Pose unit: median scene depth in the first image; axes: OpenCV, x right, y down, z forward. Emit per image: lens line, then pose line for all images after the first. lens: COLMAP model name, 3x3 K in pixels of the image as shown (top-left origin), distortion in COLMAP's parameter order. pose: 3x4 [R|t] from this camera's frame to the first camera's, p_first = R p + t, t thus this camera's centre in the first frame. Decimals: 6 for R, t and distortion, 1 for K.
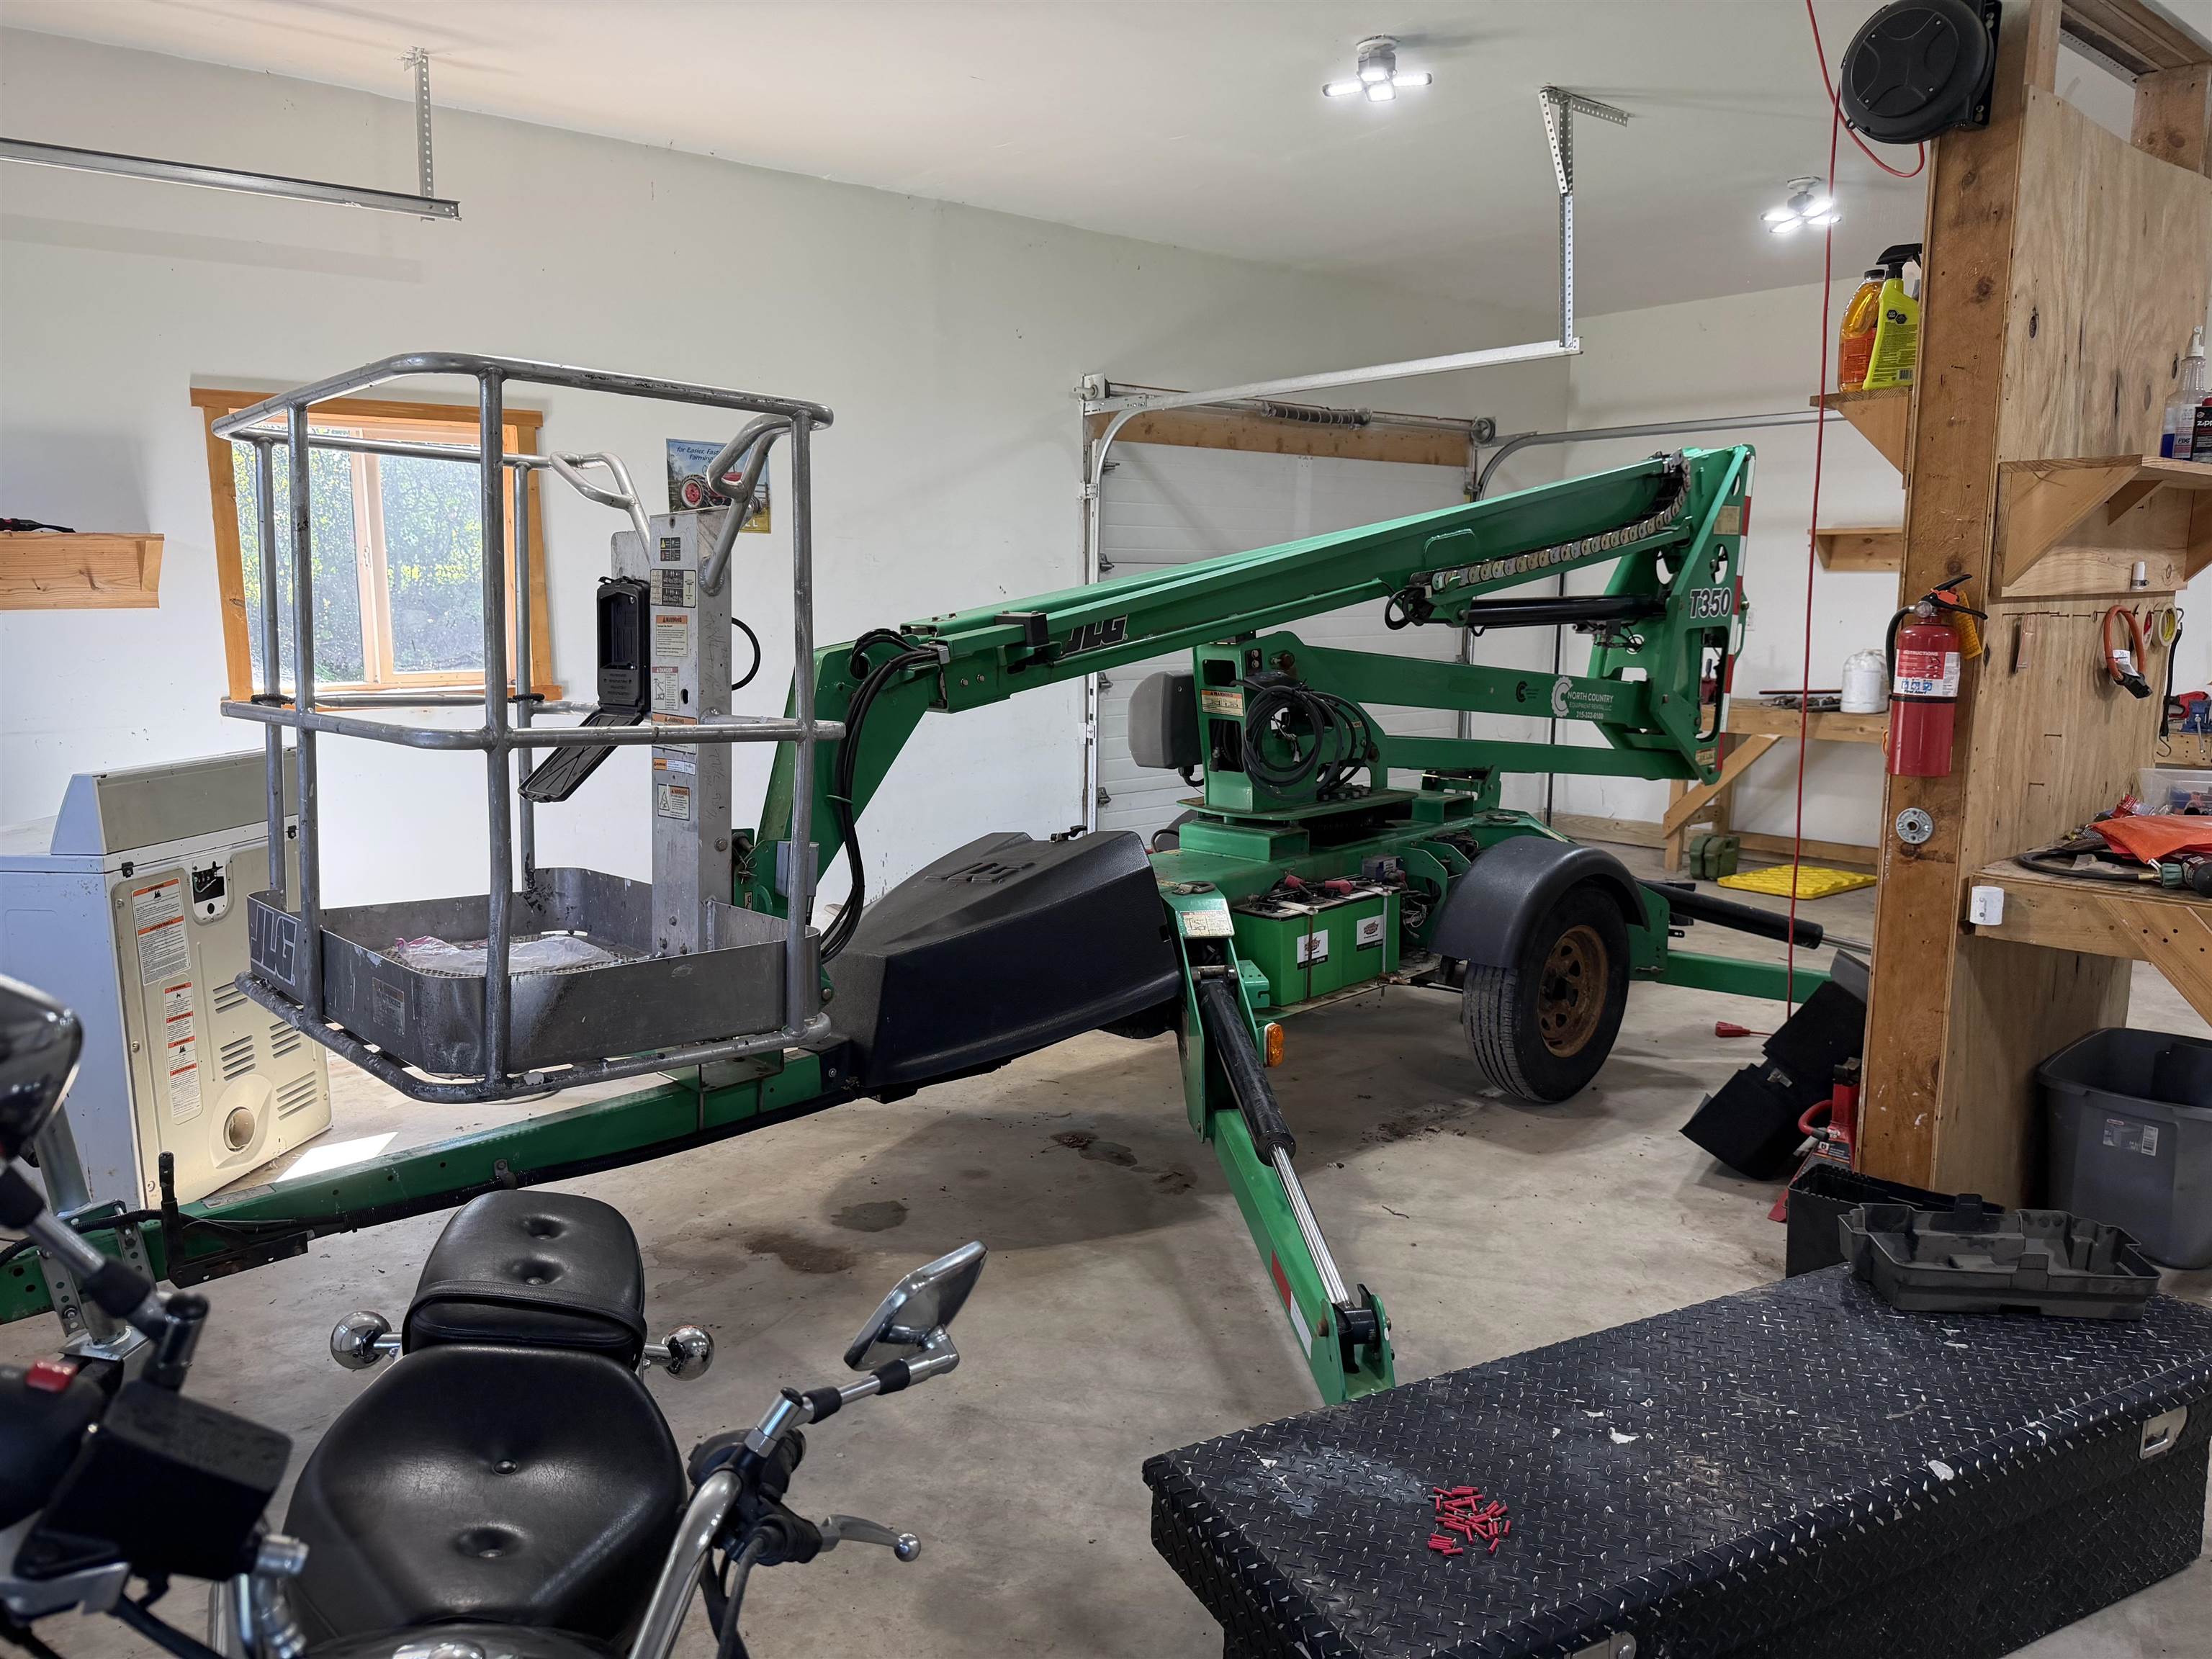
lens RADIAL K [[1553.4, 0, 1097.0], [0, 1553.4, 831.5], [0, 0, 1]] dist [0.038234, -0.049648]
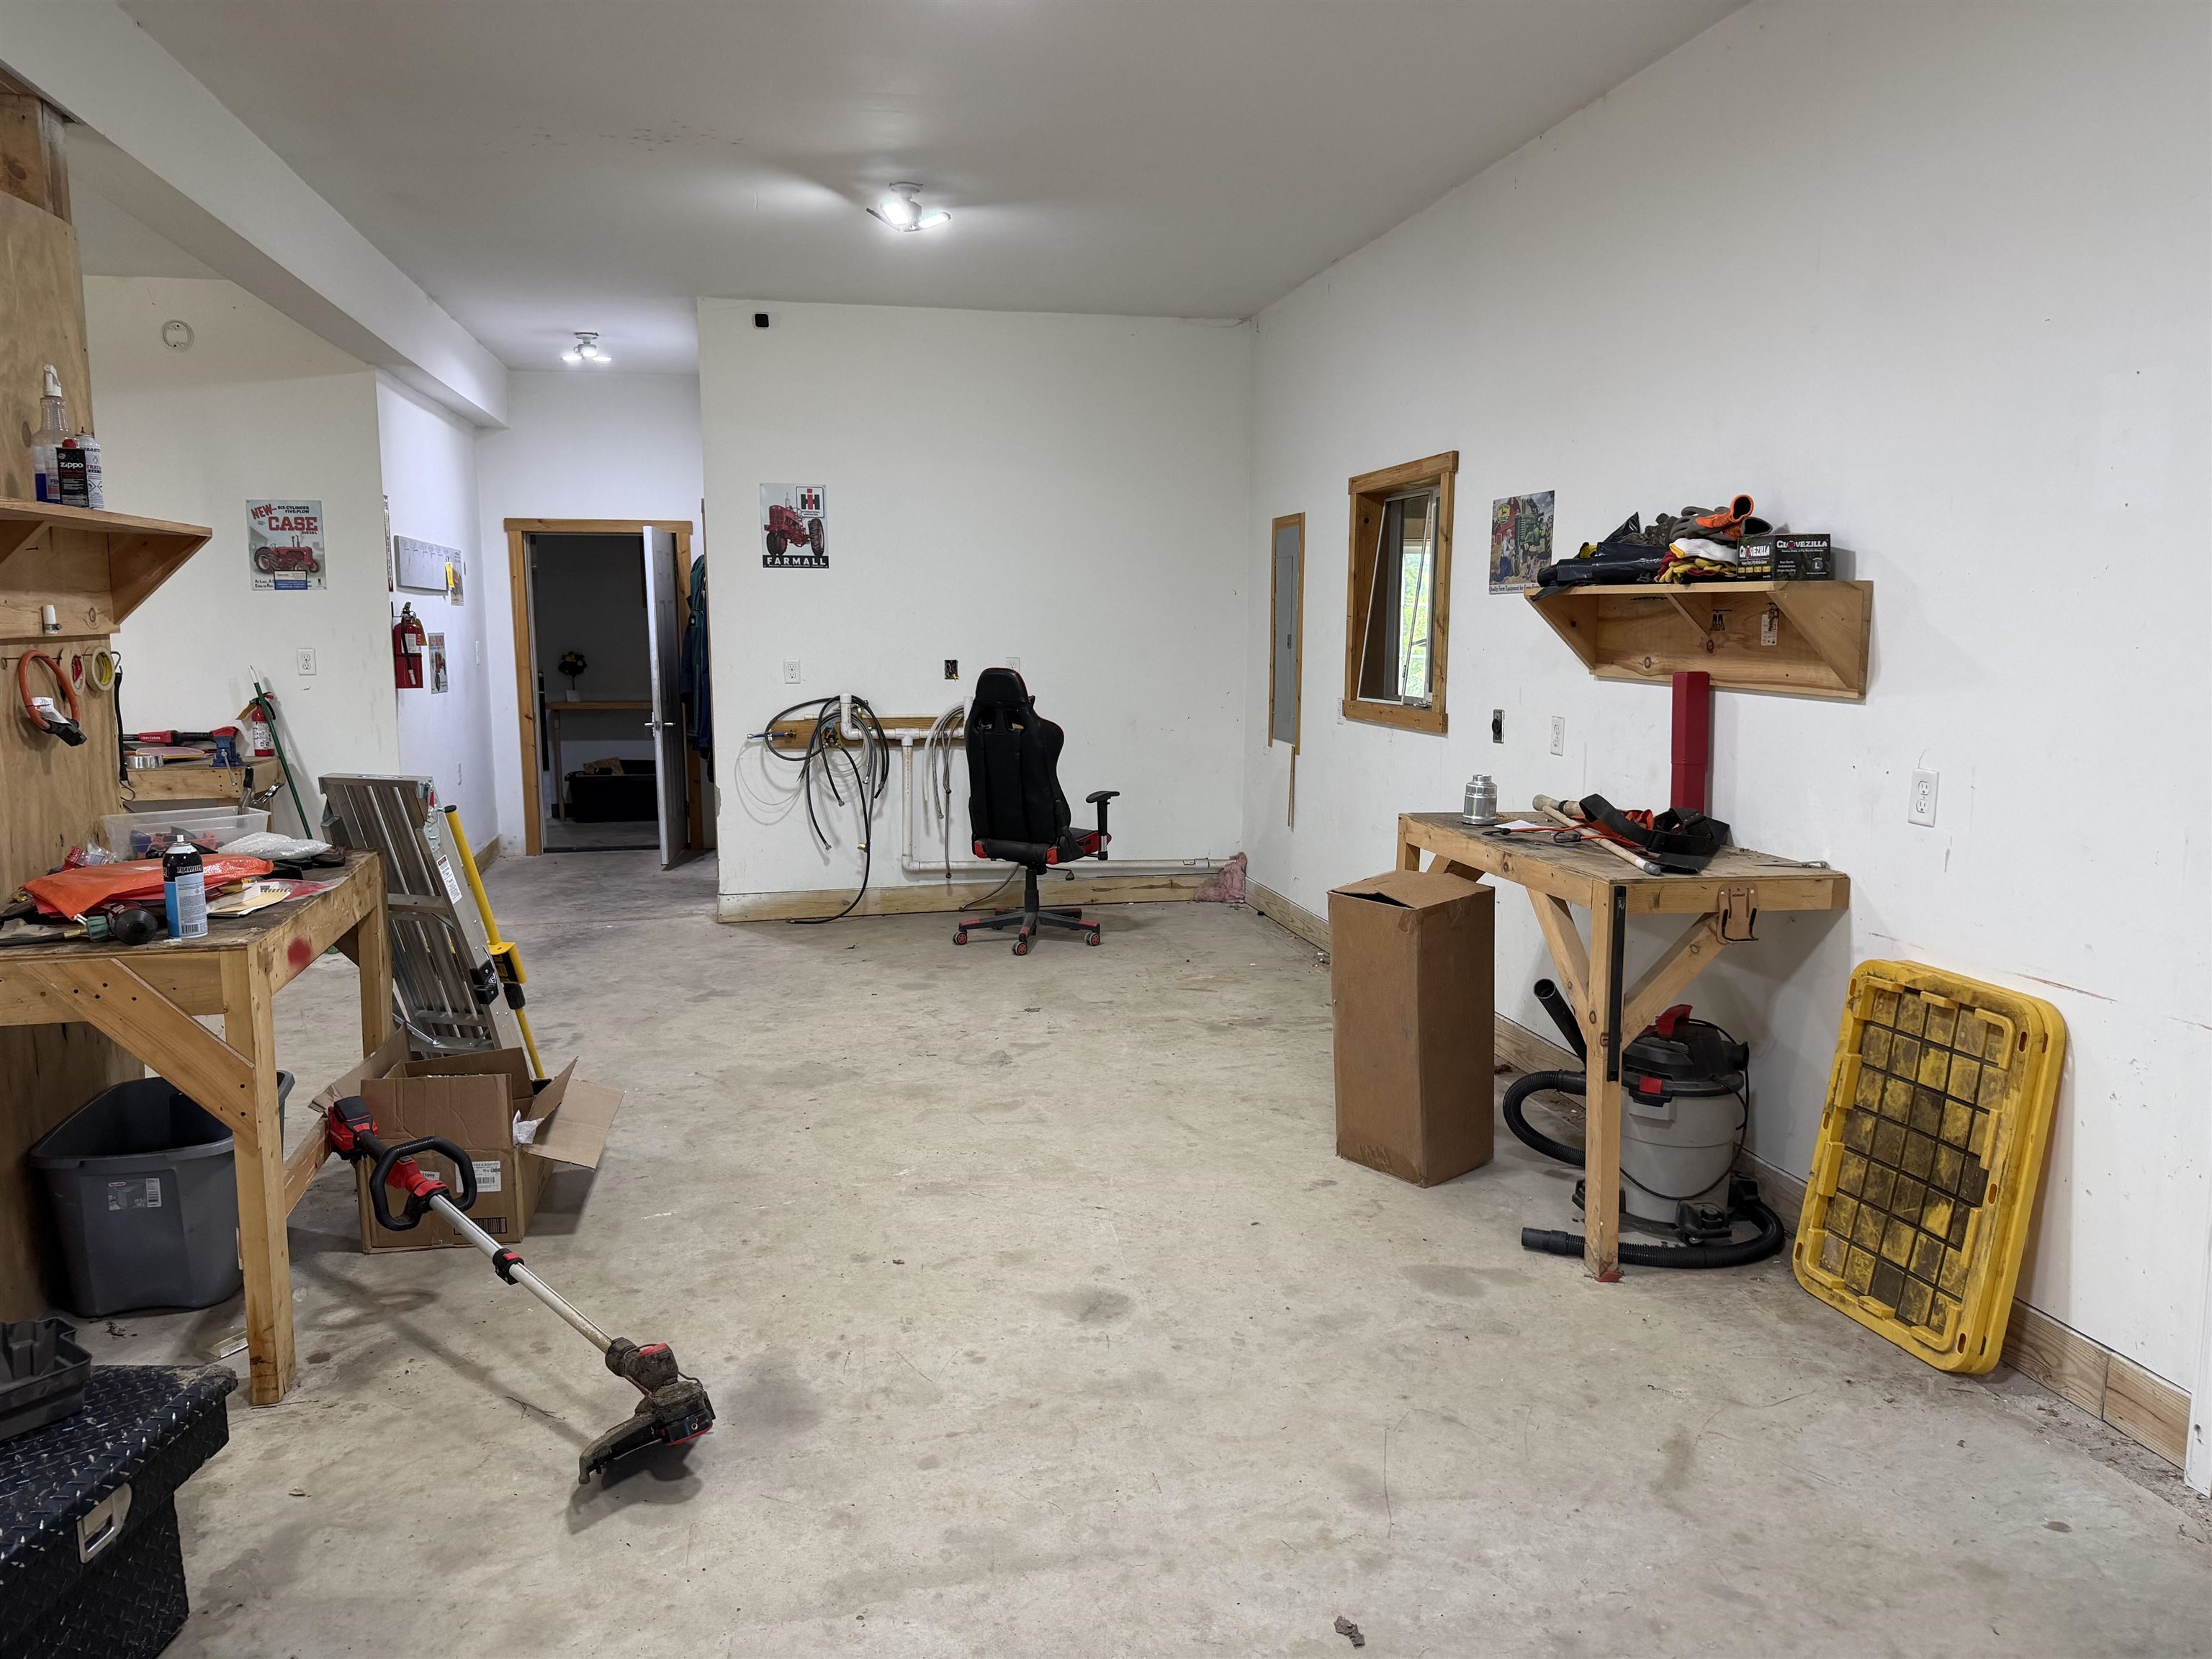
lens RADIAL K [[1553.4, 0, 1105.2], [0, 1553.4, 820.2], [0, 0, 1]] dist [0.038234, -0.049648]
pose [[0.482088, -0.111569, 0.868990, 0.131287], [0.136679, 0.989292, 0.051190, -0.002348], [-0.865396, 0.094095, 0.492175, -0.021807]]
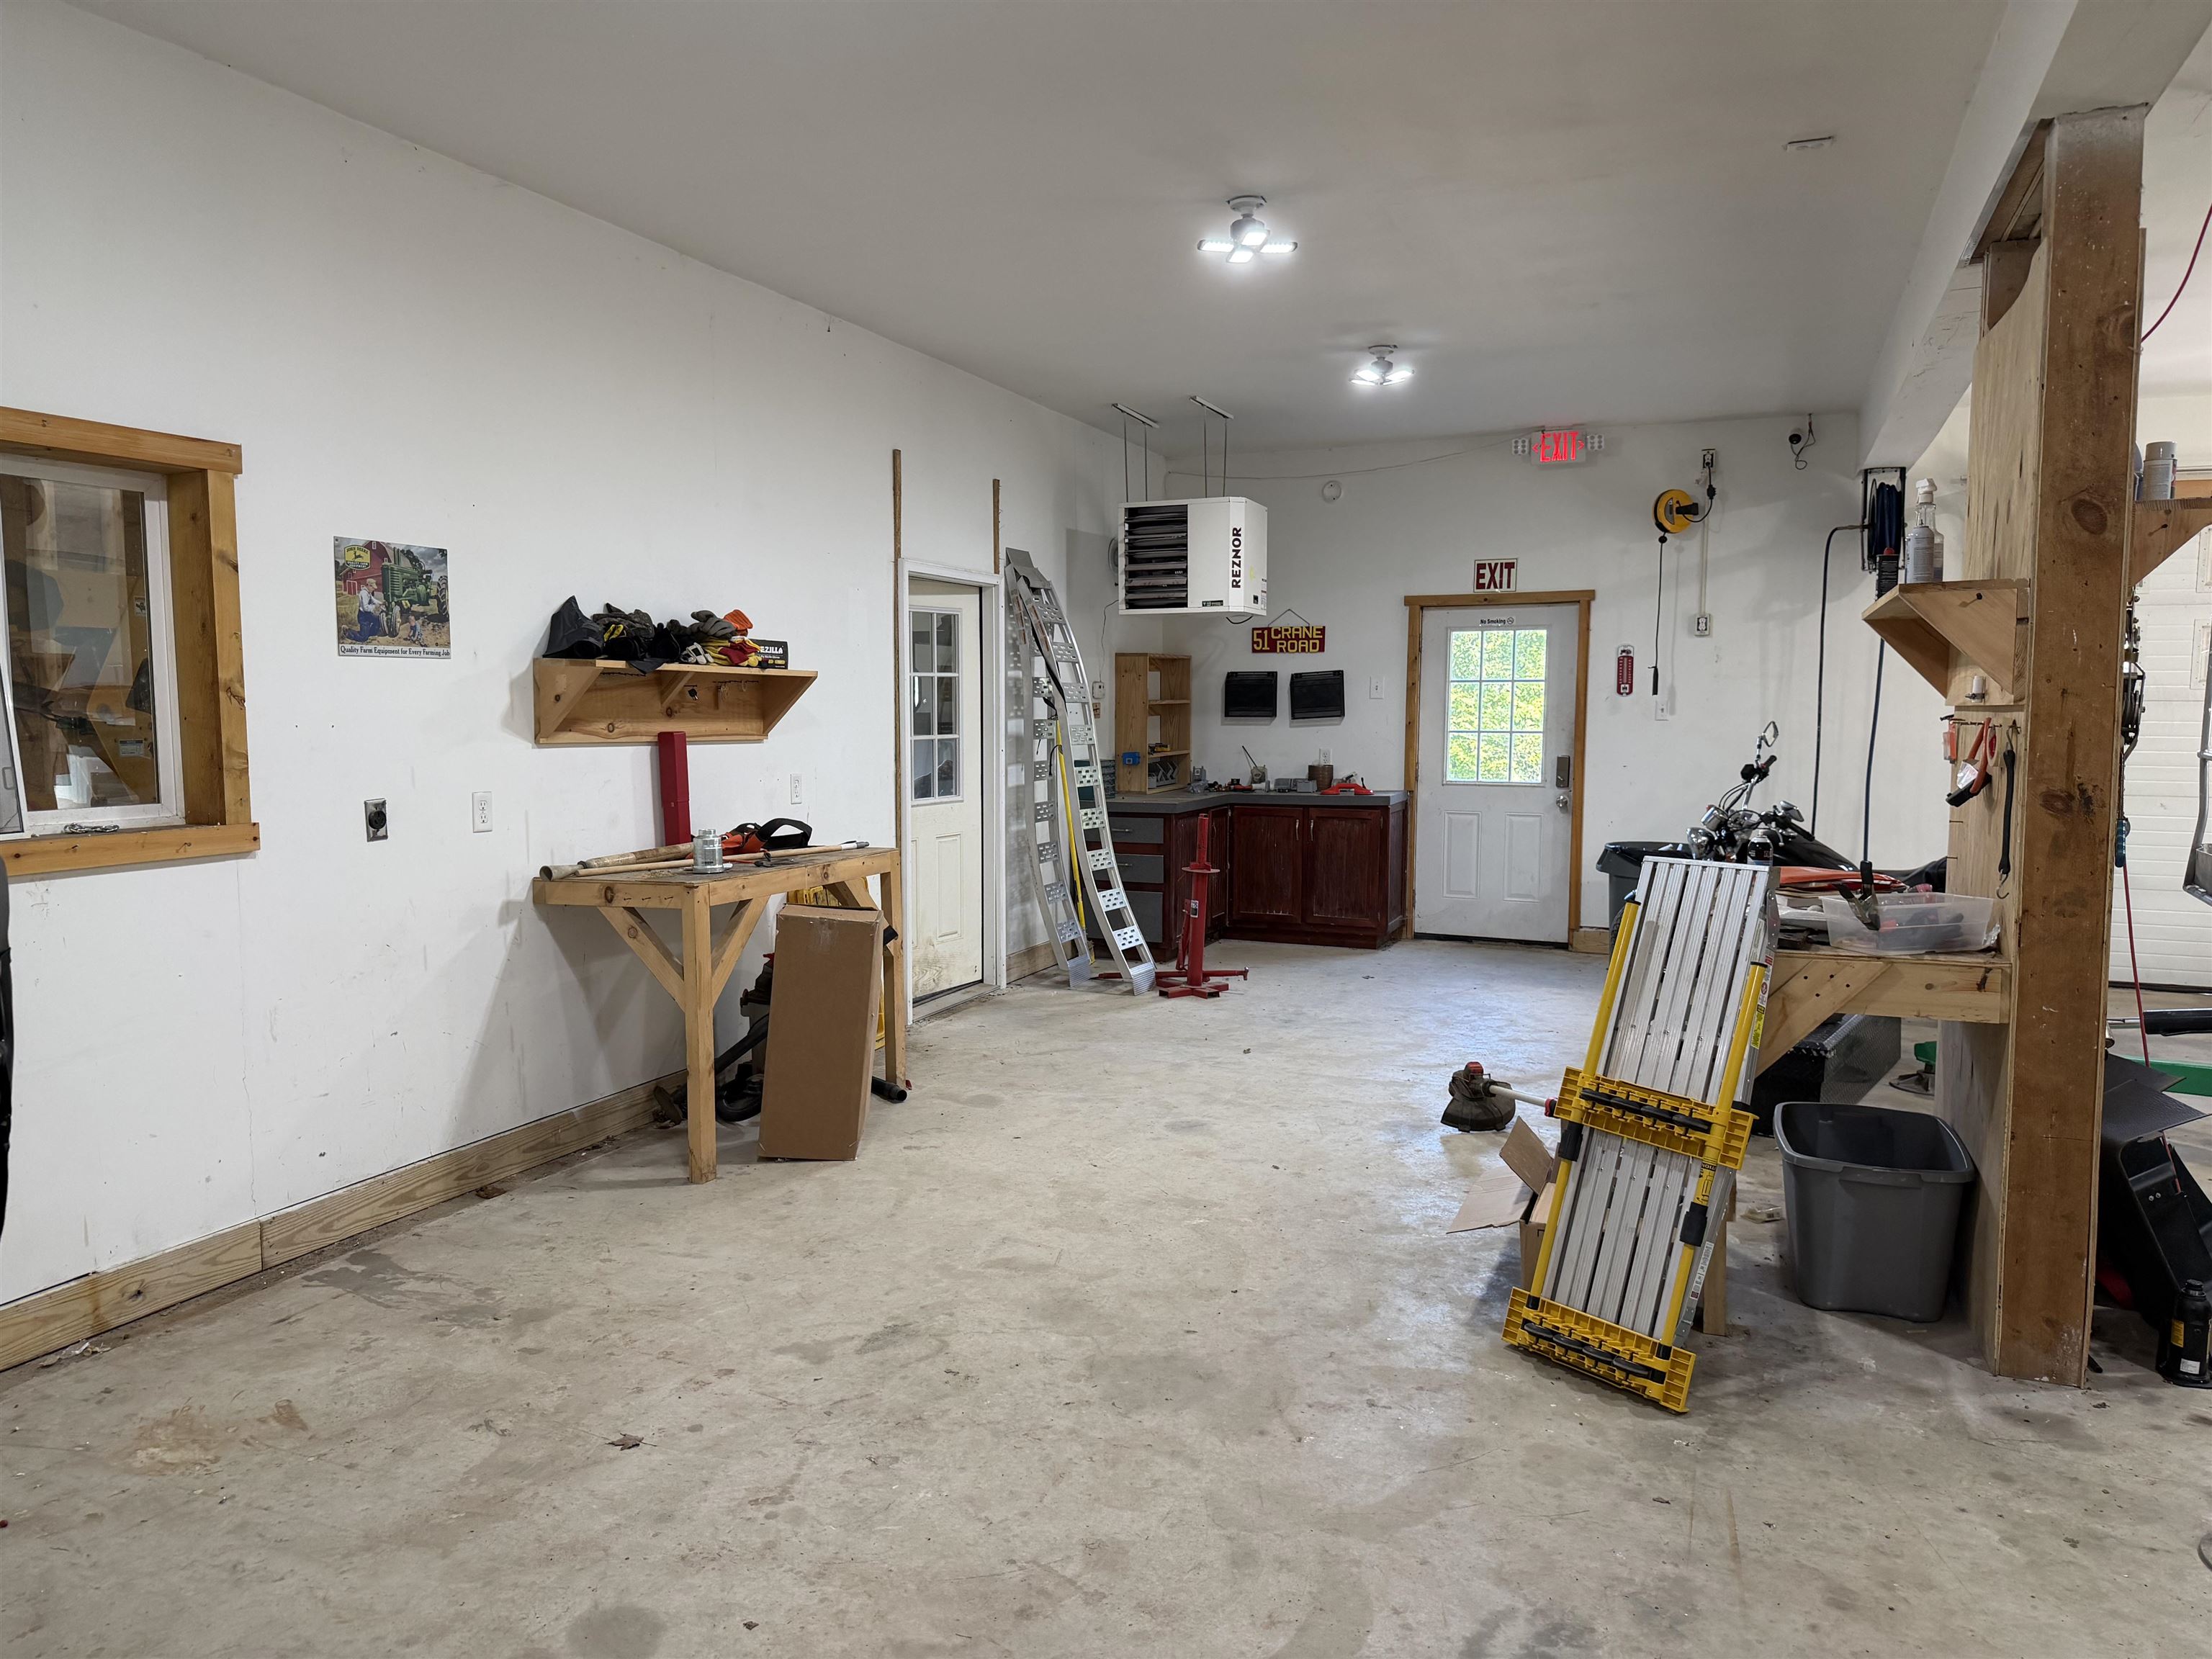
lens RADIAL K [[1553.4, 0, 1110.0], [0, 1553.4, 821.2], [0, 0, 1]] dist [0.038234, -0.049648]
pose [[-0.888382, 0.033727, -0.457865, 1.460787], [-0.074295, 0.973592, 0.215870, -0.229899], [0.453054, 0.225792, -0.862415, 1.444529]]
